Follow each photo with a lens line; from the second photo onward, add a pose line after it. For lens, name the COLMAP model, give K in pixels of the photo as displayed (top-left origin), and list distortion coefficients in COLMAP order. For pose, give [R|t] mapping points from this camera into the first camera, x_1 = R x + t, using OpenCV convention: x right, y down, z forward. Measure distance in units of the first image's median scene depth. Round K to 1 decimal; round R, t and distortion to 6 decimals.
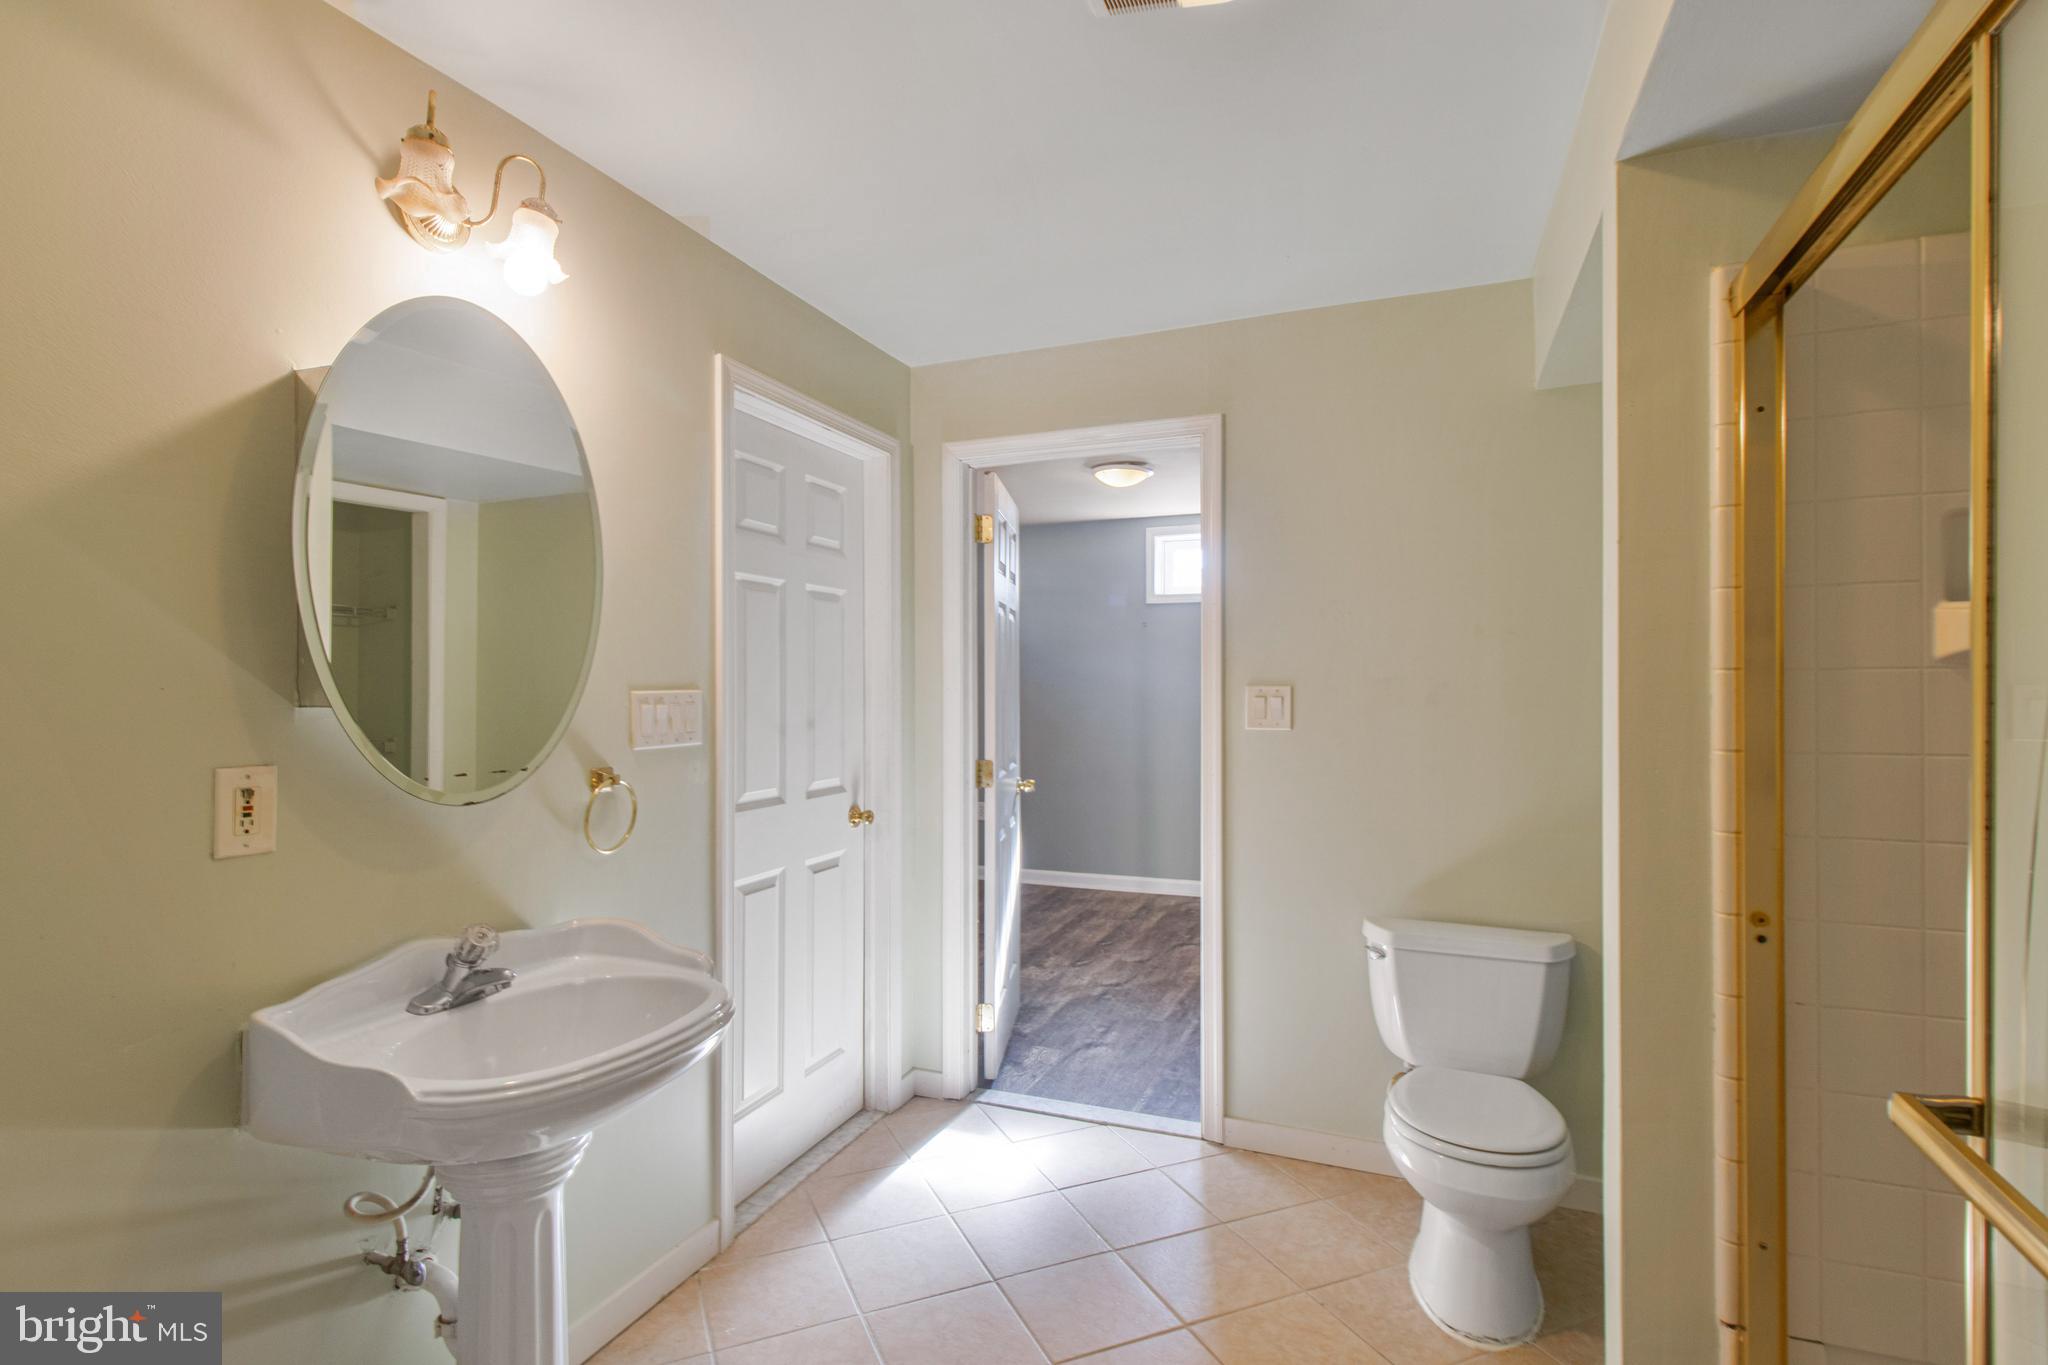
lens RADIAL K [[1026.6, 0, 1026.6], [0, 1026.6, 685.1], [0, 0, 1]] dist [0.005459, 0.000489]
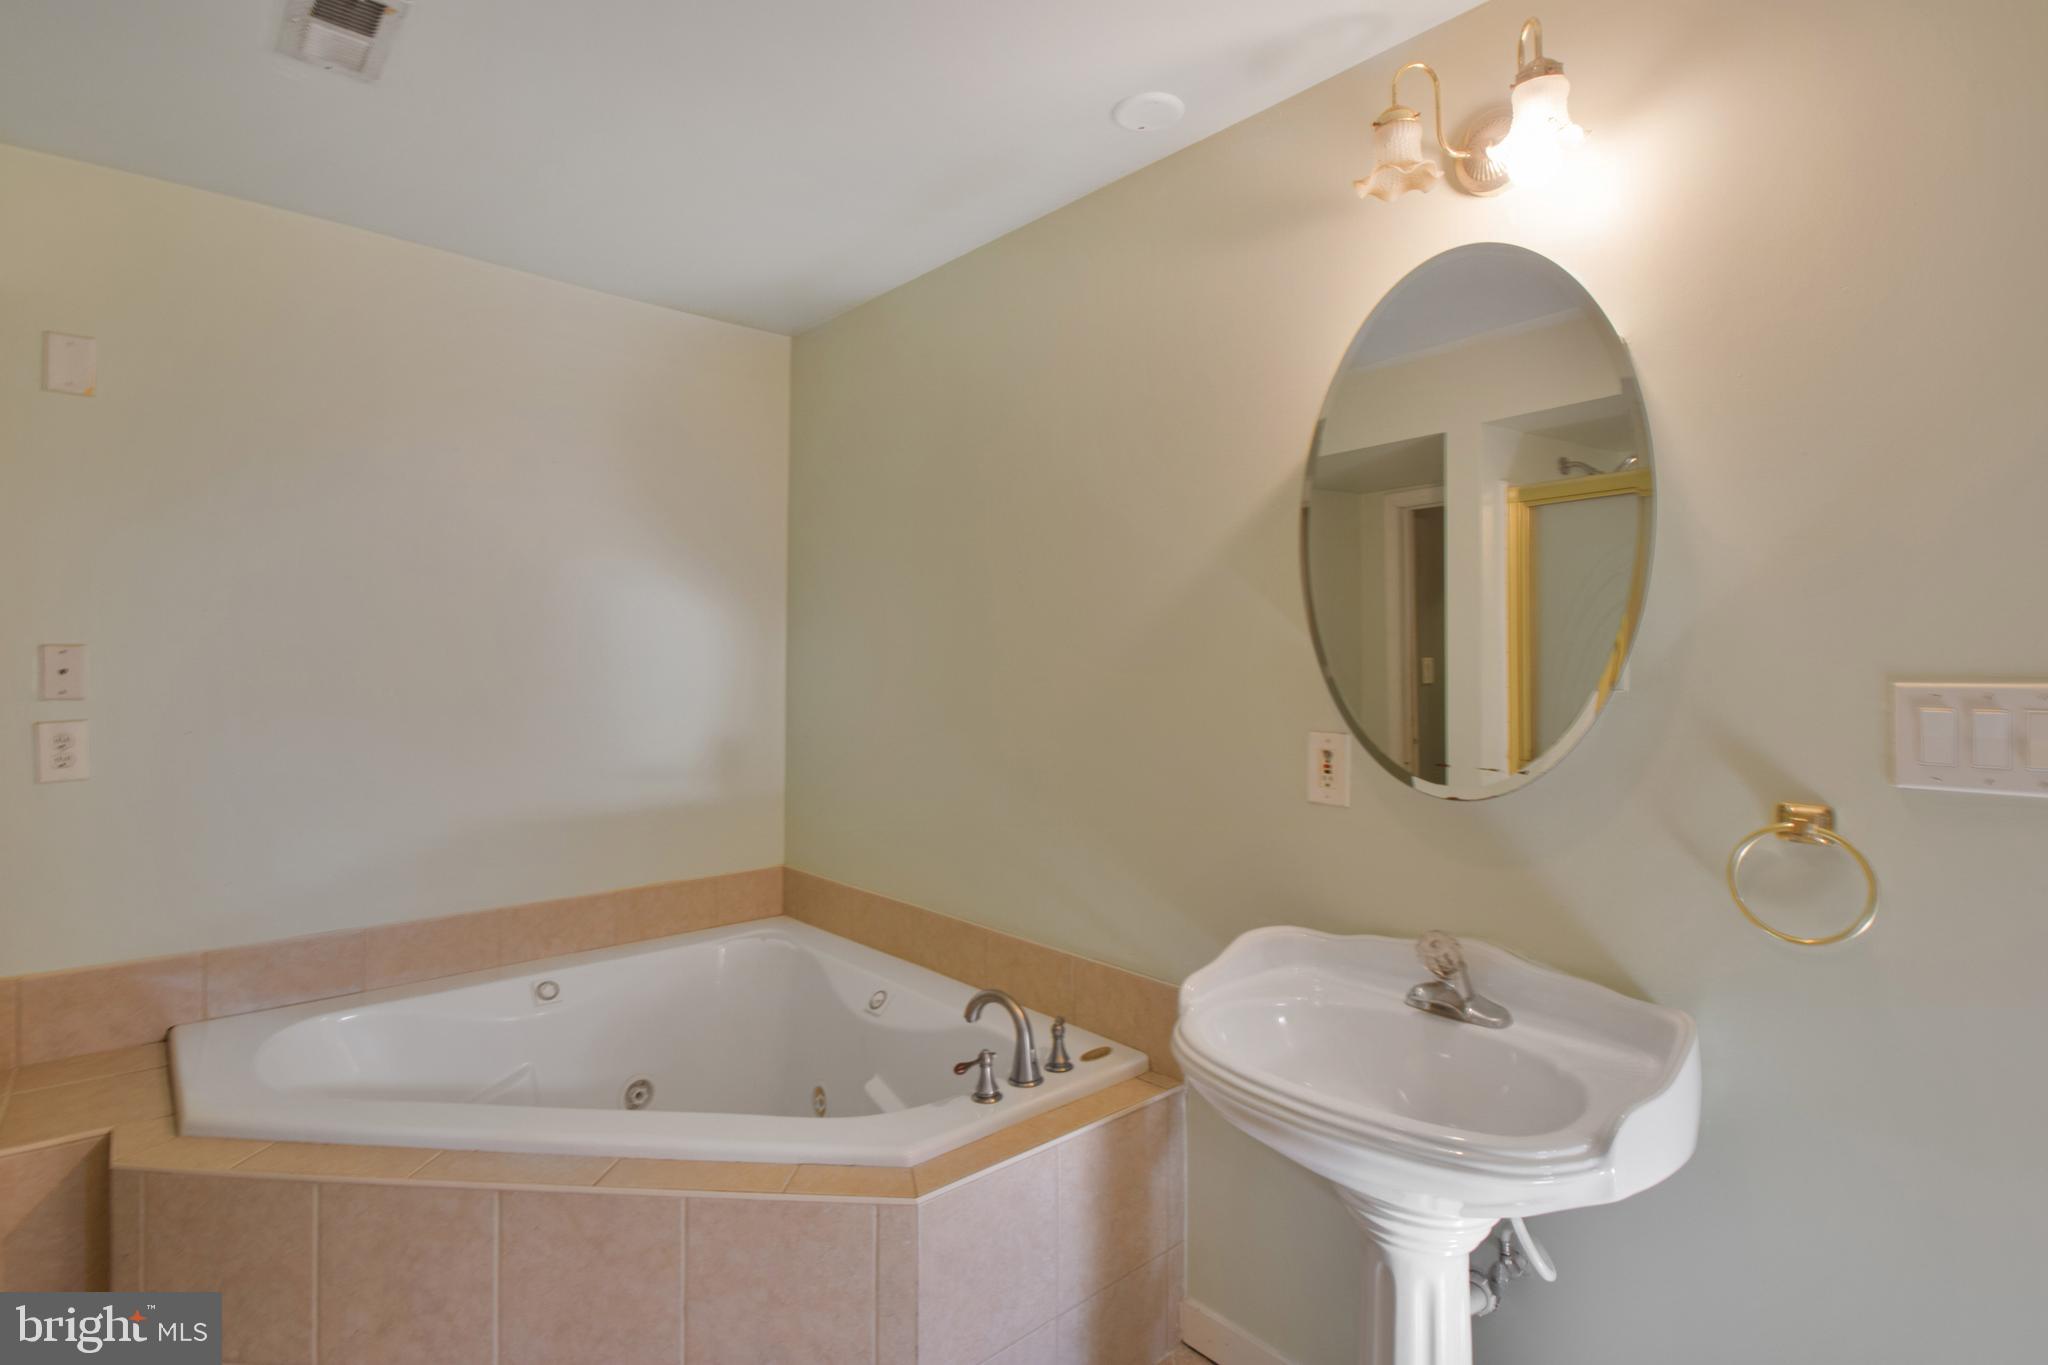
lens RADIAL K [[1026.6, 0, 1030.5], [0, 1026.6, 663.1], [0, 0, 1]] dist [0.005459, 0.000489]
pose [[-0.447948, 0.009685, -0.894007, 0.497759], [0.002729, 0.999951, 0.009465, -0.016465], [0.894056, 0.001800, -0.447952, 1.225987]]
